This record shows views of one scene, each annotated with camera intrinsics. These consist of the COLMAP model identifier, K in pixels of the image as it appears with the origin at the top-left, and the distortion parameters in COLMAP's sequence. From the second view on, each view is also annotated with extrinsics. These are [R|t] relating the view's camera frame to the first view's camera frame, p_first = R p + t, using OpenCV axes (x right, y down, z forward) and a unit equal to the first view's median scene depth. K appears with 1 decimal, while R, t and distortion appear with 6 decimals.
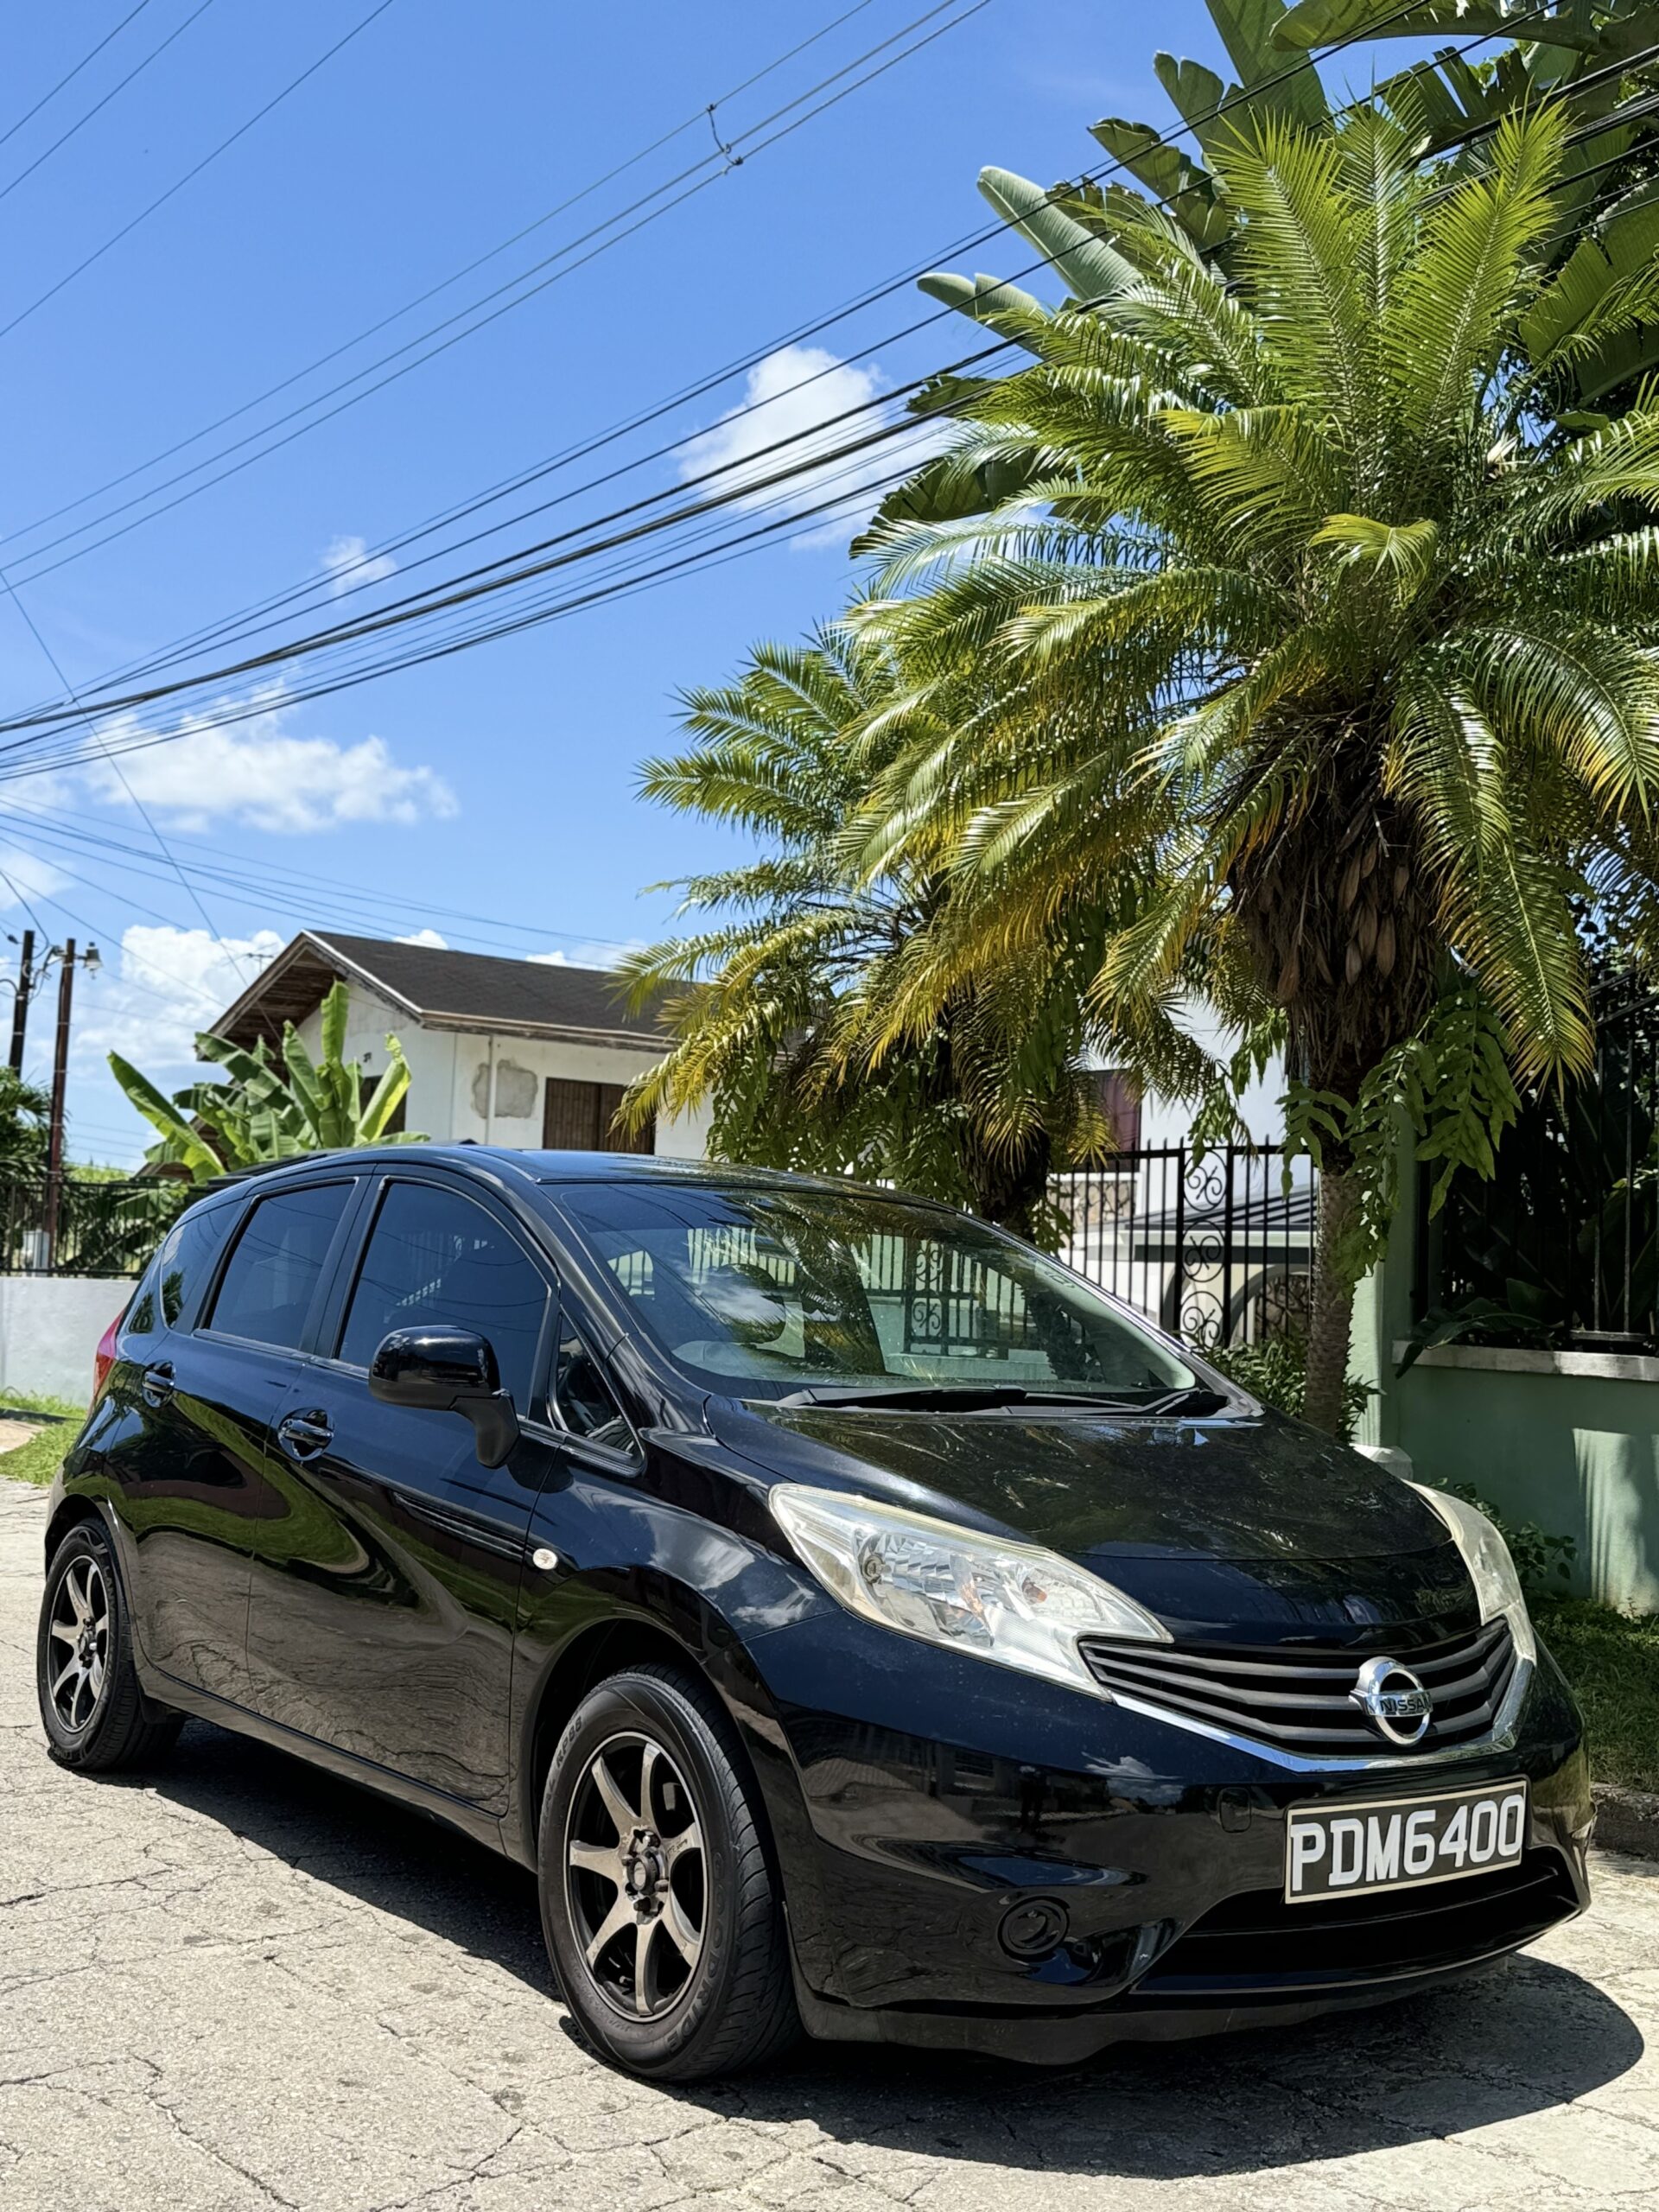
lens RADIAL K [[2337.8, 0, 831.3], [0, 2337.8, 1099.0], [0, 0, 1]] dist [0.198659, -0.429721]
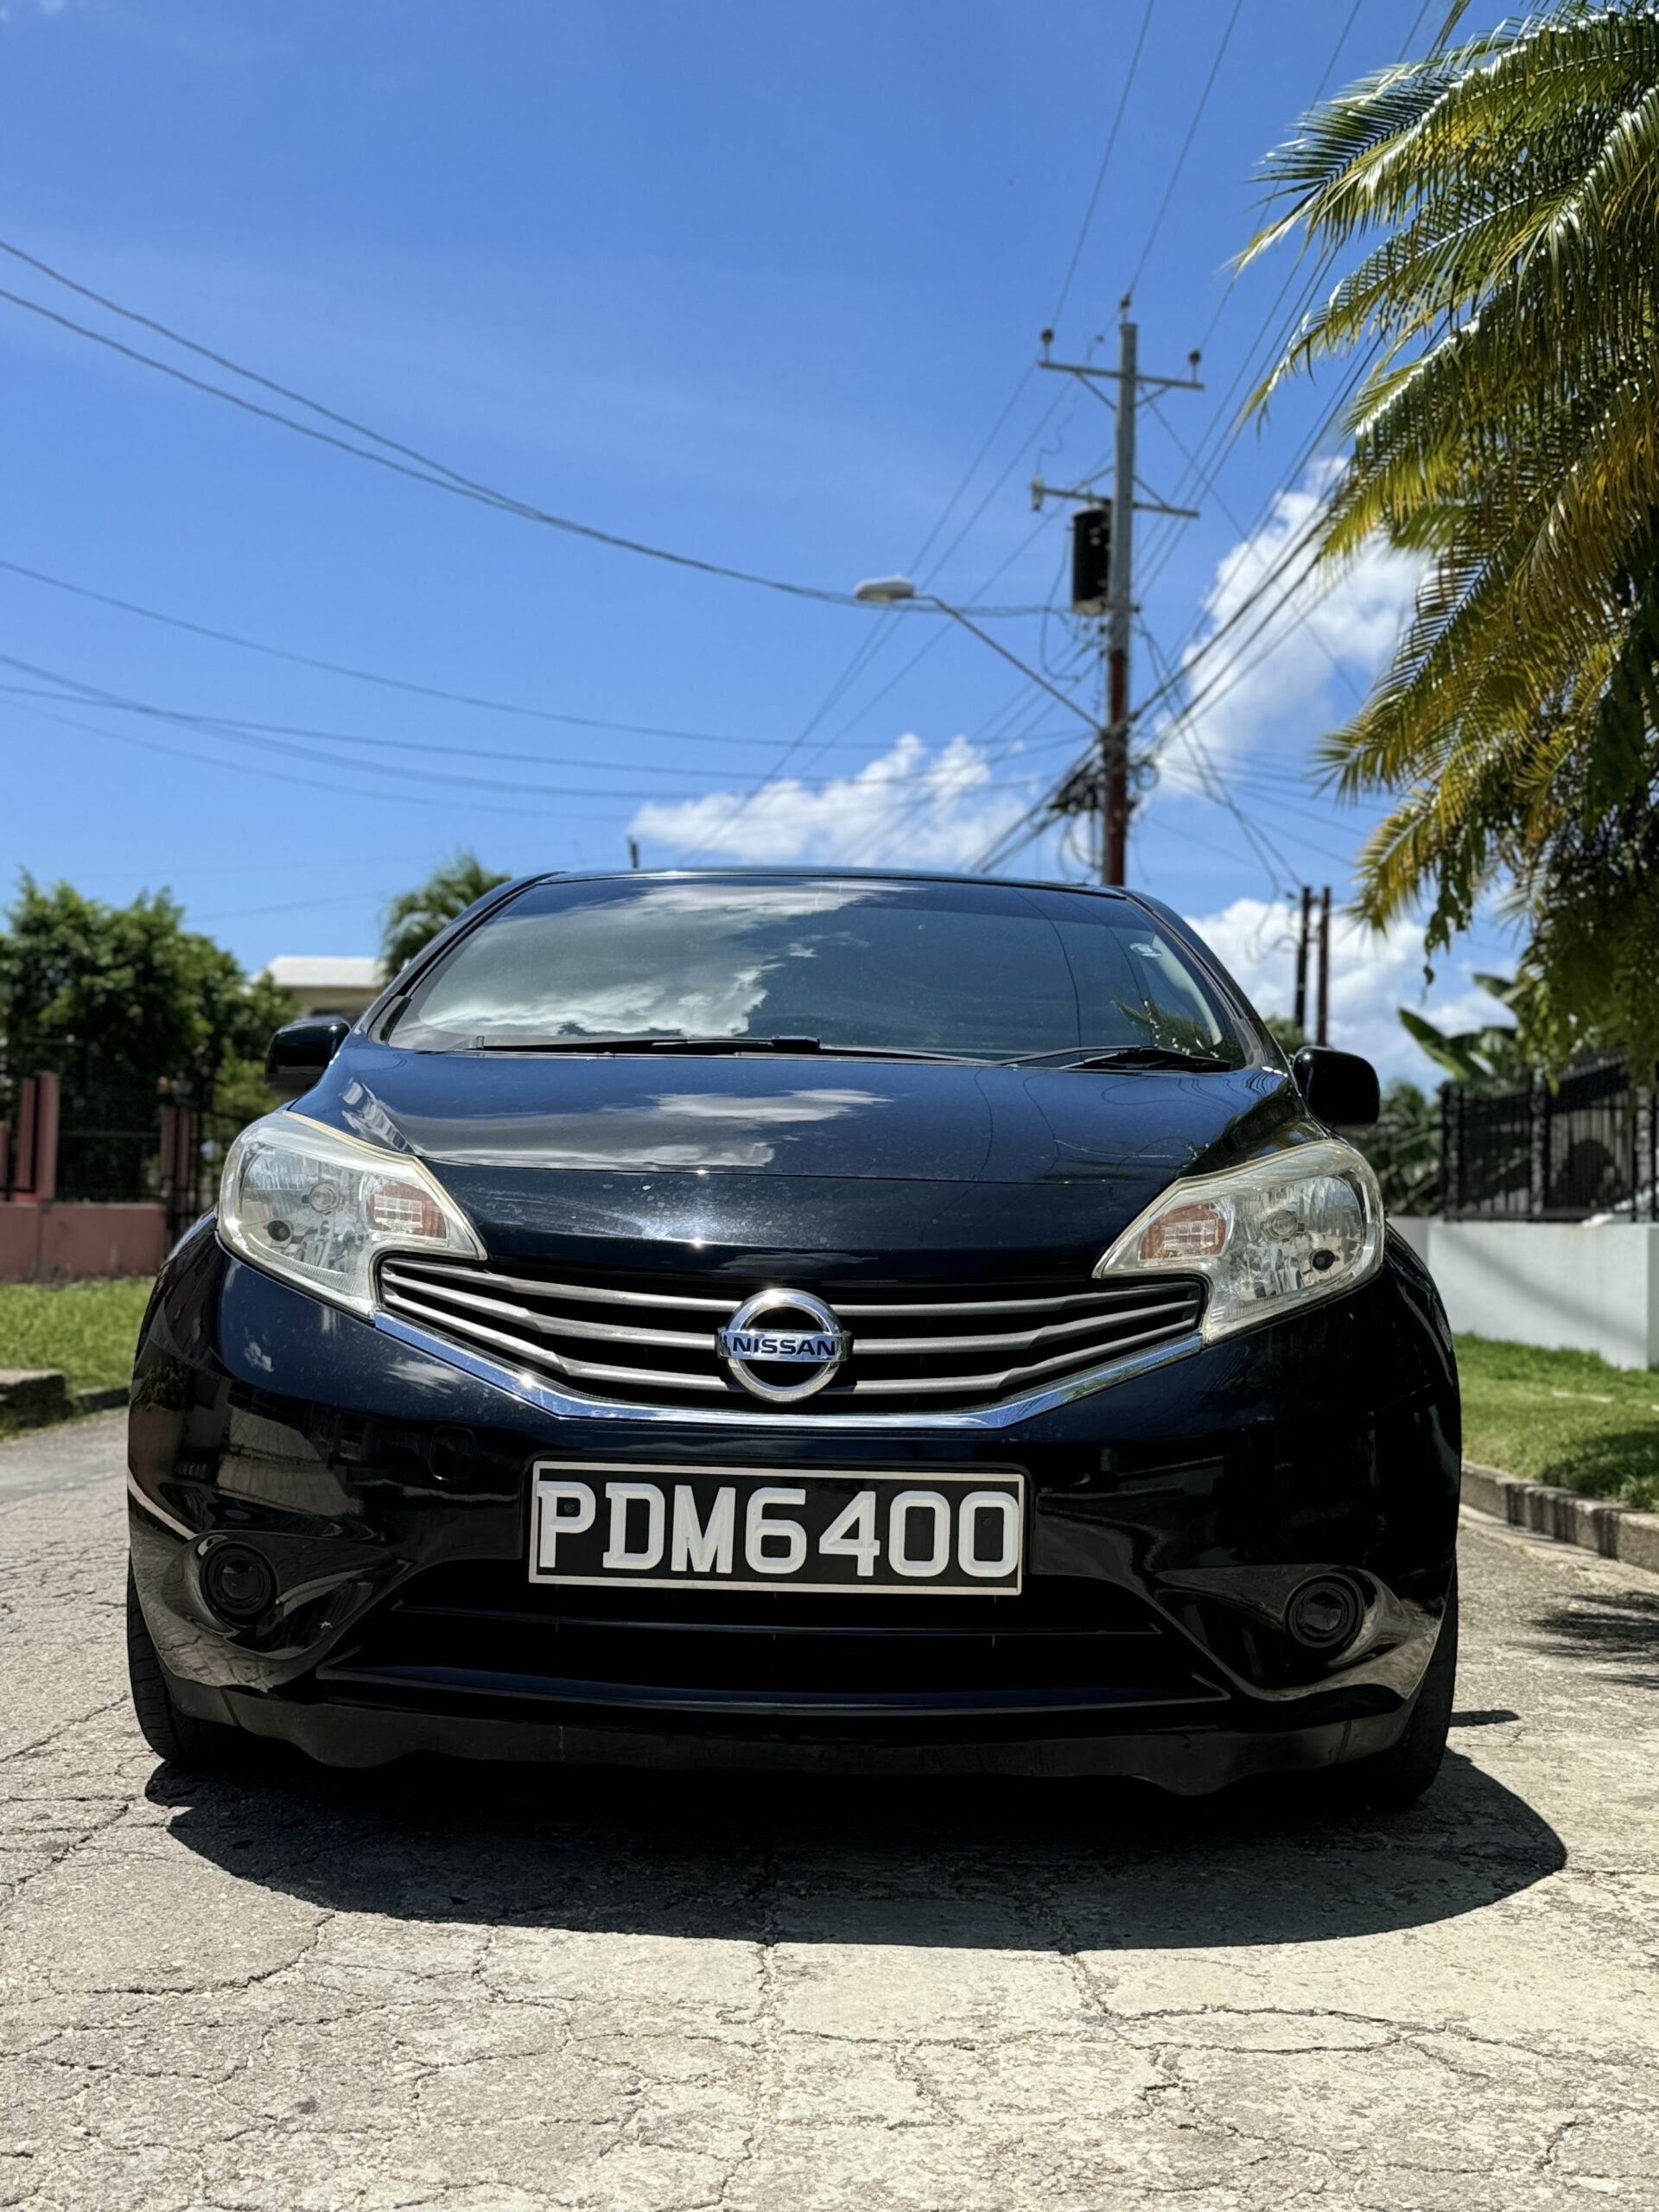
lens RADIAL K [[2337.8, 0, 831.3], [0, 2337.8, 1099.0], [0, 0, 1]] dist [0.198659, -0.429721]
pose [[0.794684, -0.057187, -0.604323, 0.700622], [0.056615, 0.998196, -0.020010, 0.197102], [0.604377, -0.018312, 0.796488, 0.447078]]
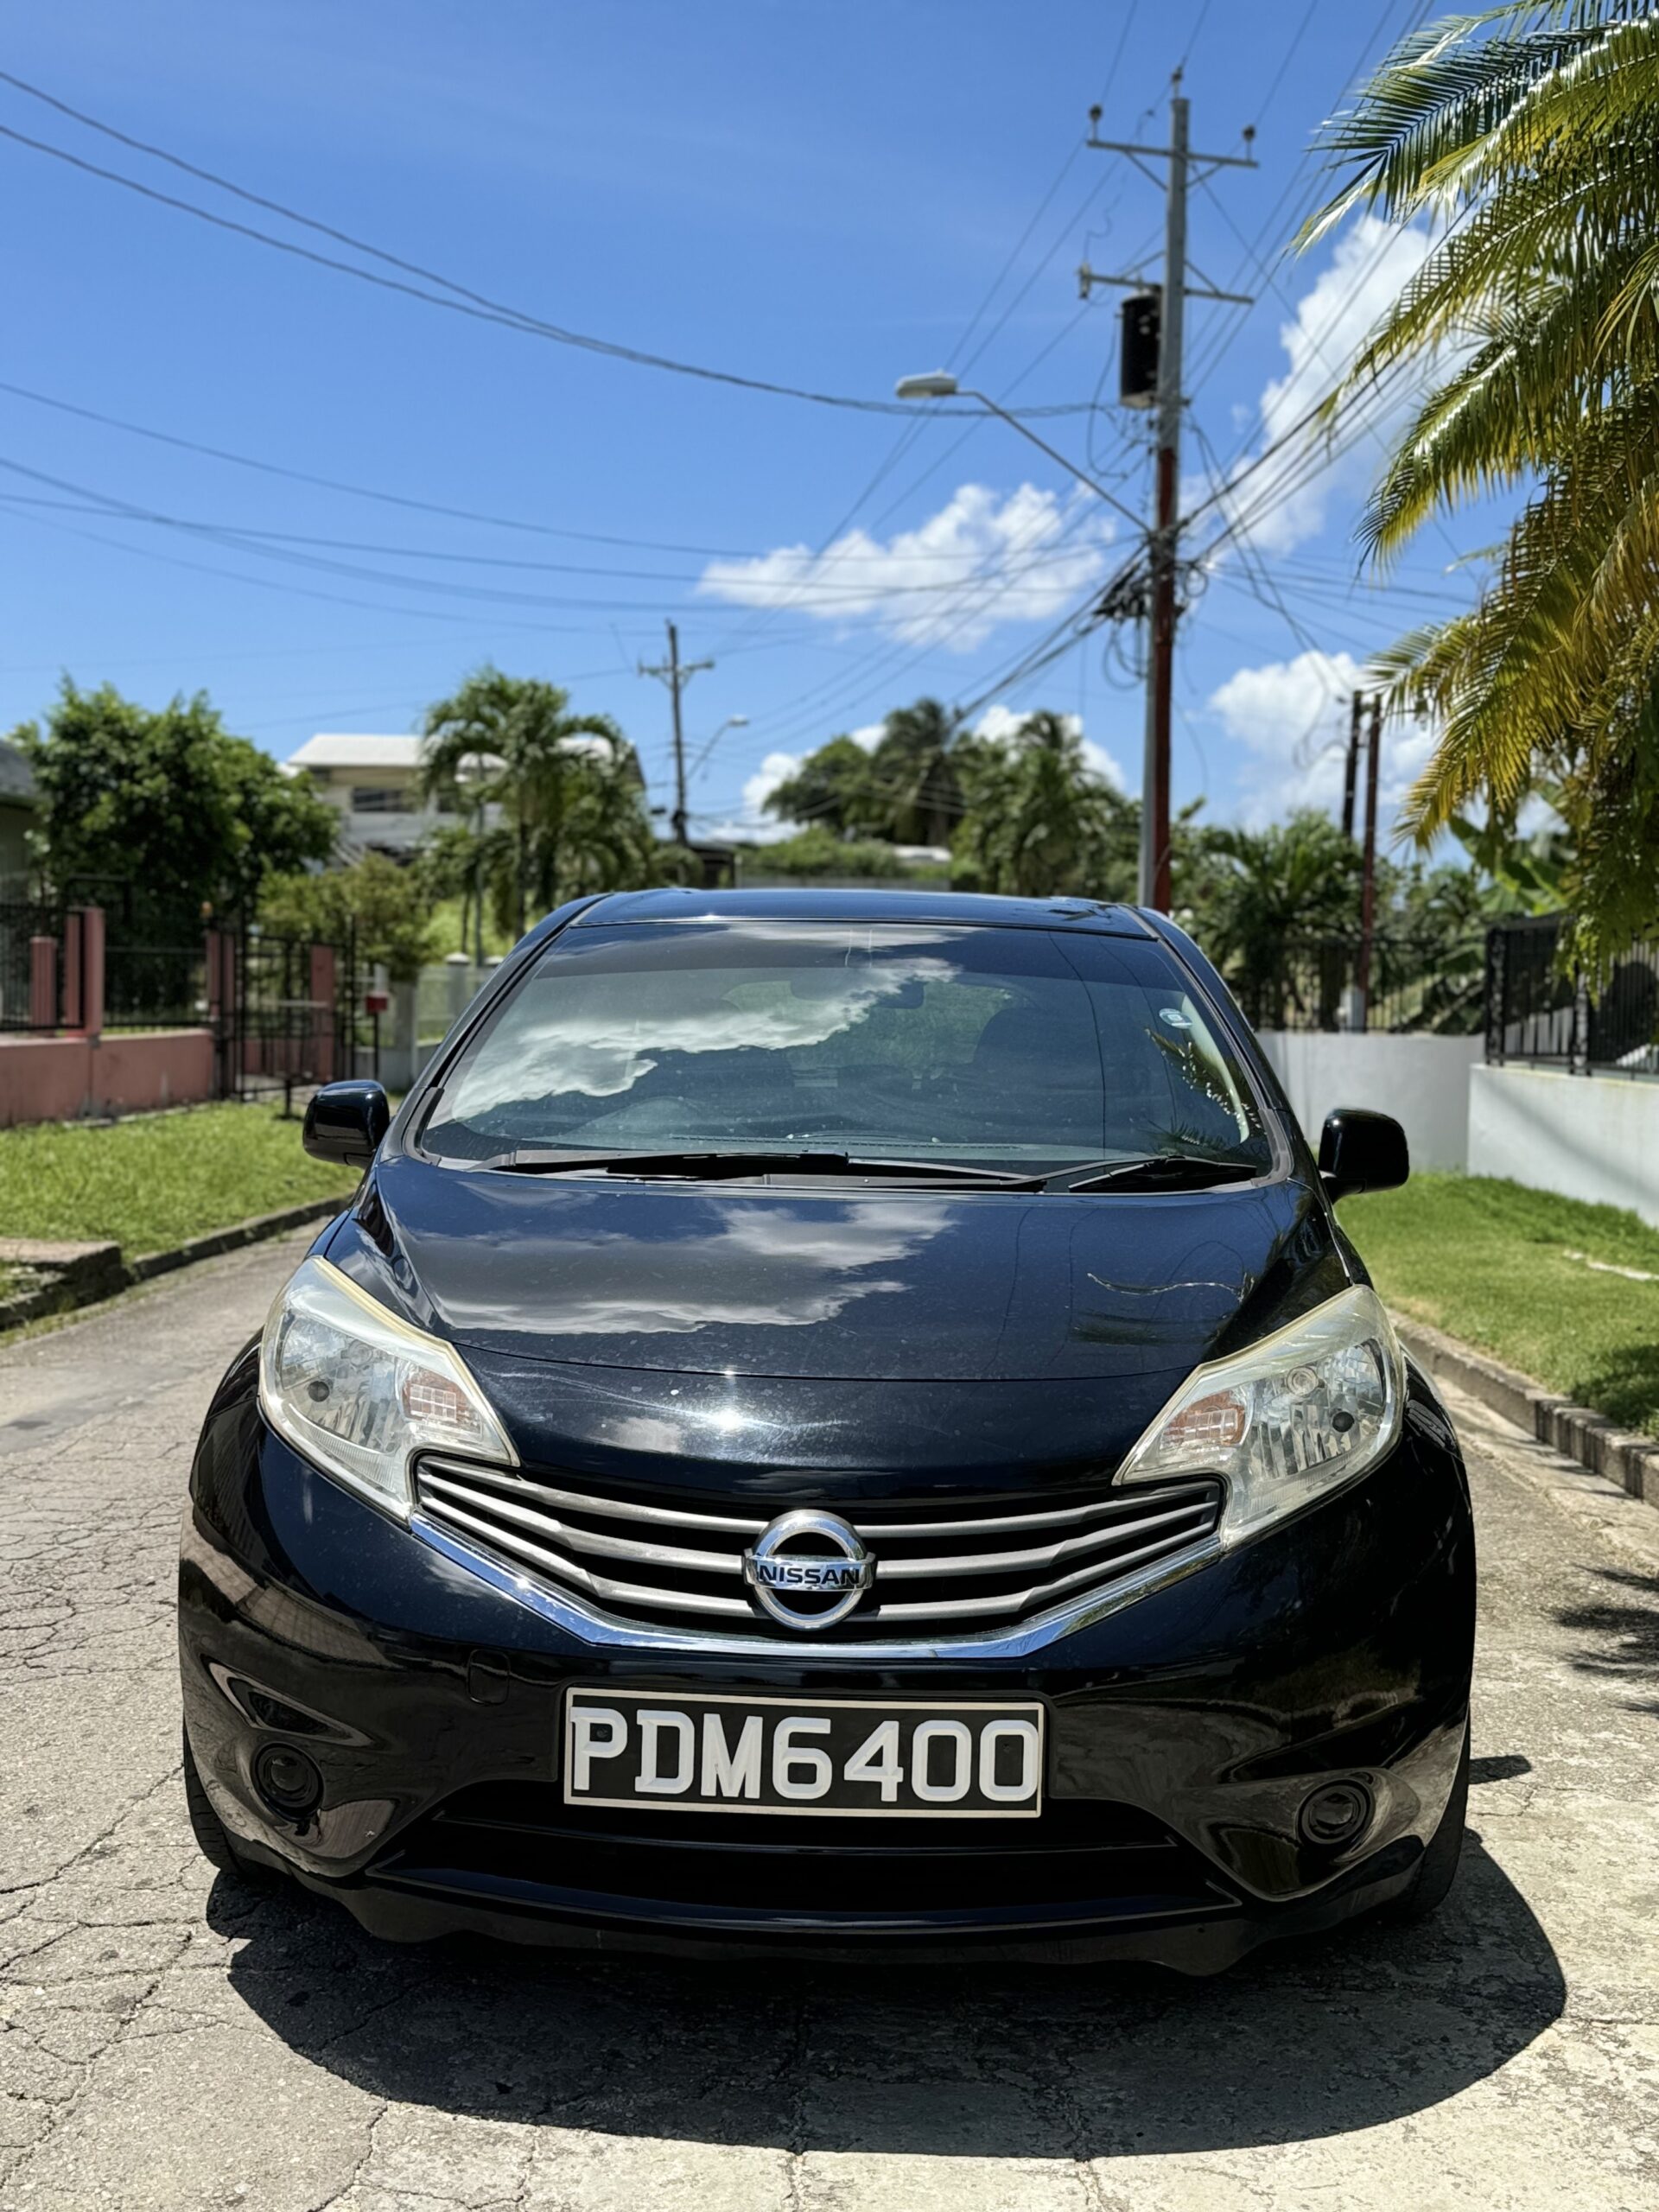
lens RADIAL K [[2337.8, 0, 831.3], [0, 2337.8, 1099.0], [0, 0, 1]] dist [0.198659, -0.429721]
pose [[0.782949, 0.001225, -0.622085, 0.716063], [0.062198, 0.994833, 0.080241, 0.048352], [0.618969, -0.101517, 0.778827, 0.452888]]
